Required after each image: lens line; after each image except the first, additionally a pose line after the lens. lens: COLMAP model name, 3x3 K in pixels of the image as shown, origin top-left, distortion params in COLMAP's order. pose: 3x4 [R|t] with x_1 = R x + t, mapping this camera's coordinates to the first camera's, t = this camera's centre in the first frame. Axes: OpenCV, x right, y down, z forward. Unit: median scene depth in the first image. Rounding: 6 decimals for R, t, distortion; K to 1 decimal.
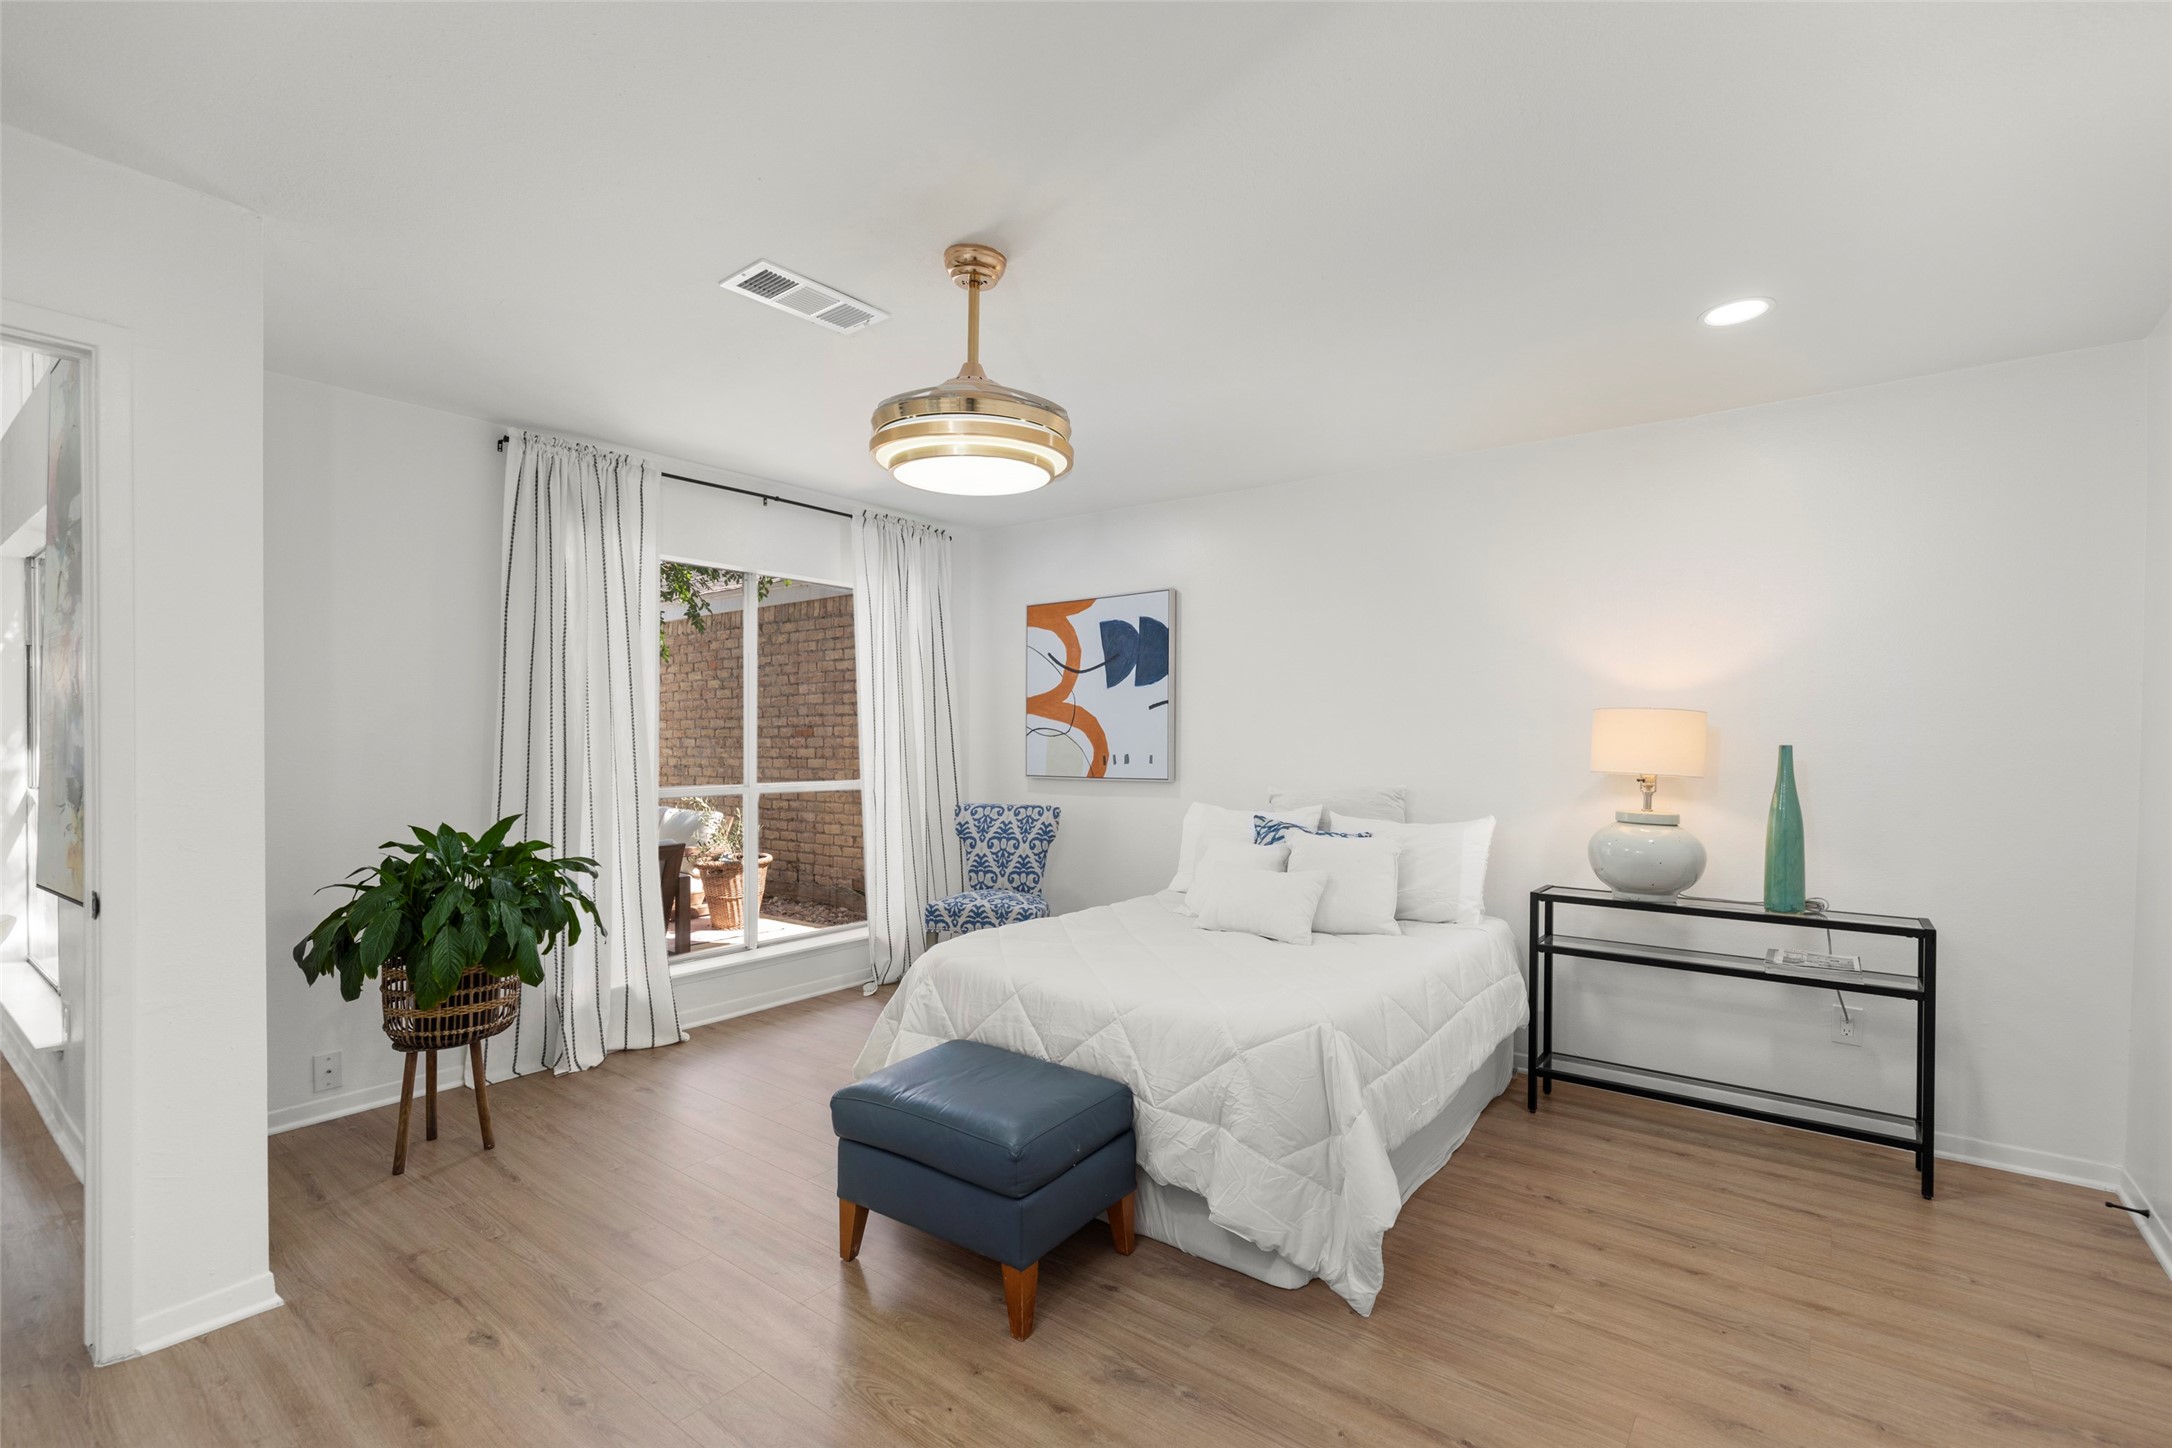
lens RADIAL K [[991.6, 0, 1085.7], [0, 991.6, 728.6], [0, 0, 1]] dist [0.009545, -0.001639]
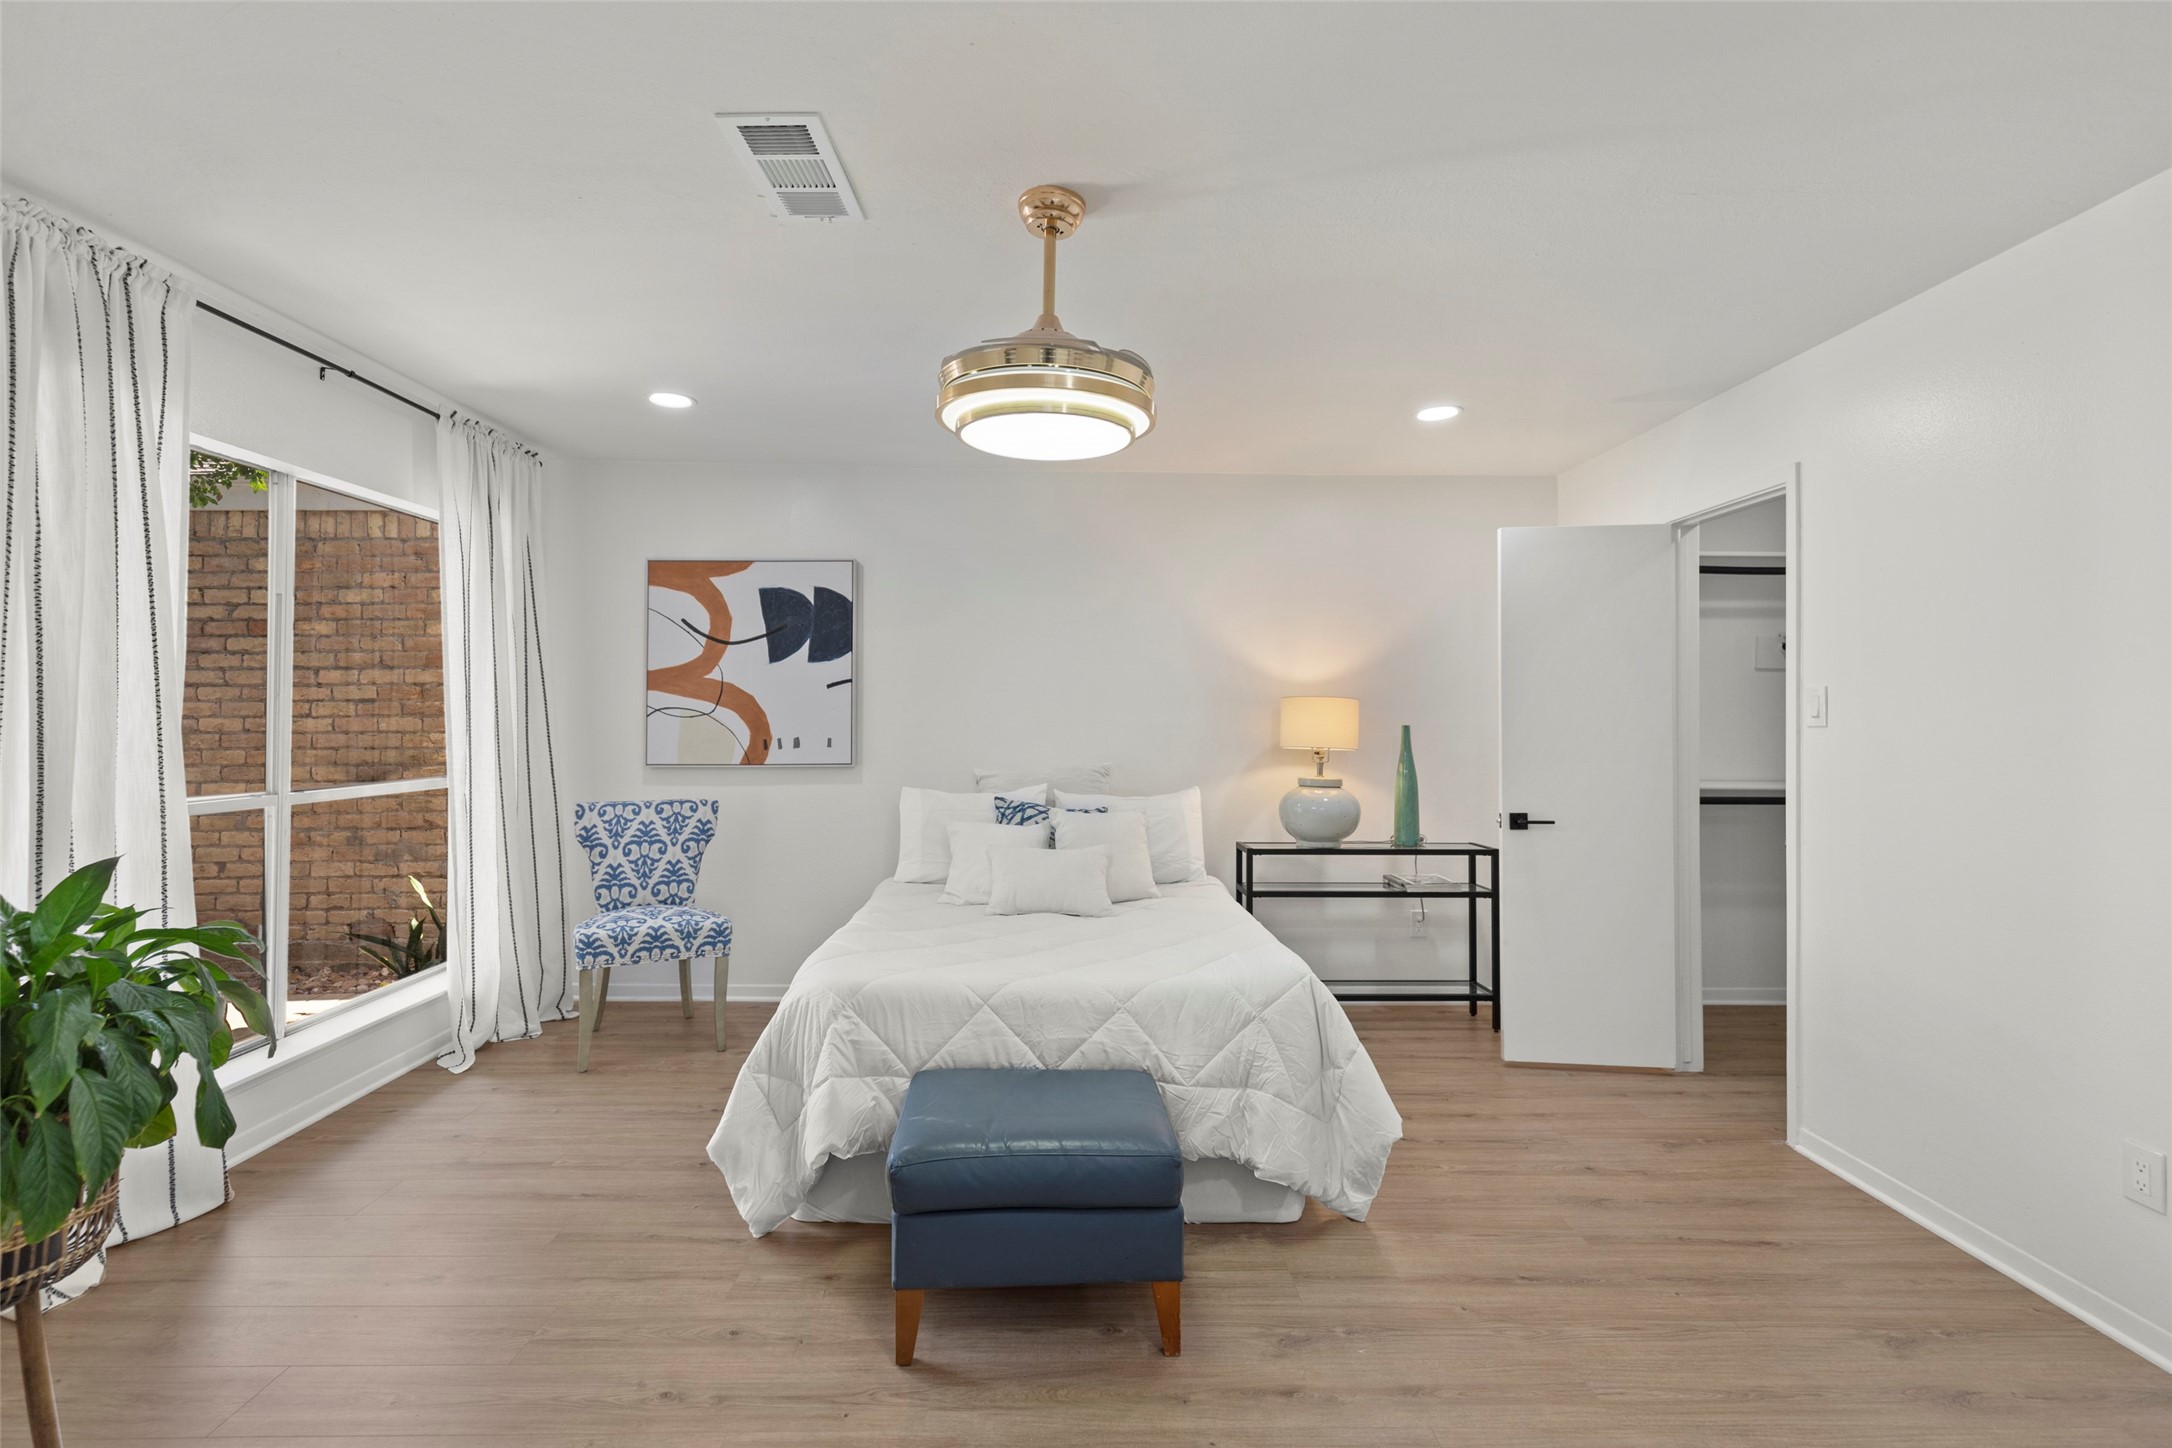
lens RADIAL K [[991.6, 0, 1080.7], [0, 991.6, 700.9], [0, 0, 1]] dist [0.009545, -0.001639]
pose [[0.779450, 0.010125, 0.626382, -0.395571], [-0.005488, 0.999941, -0.009335, -0.000561], [-0.626440, 0.003839, 0.779460, 0.168291]]
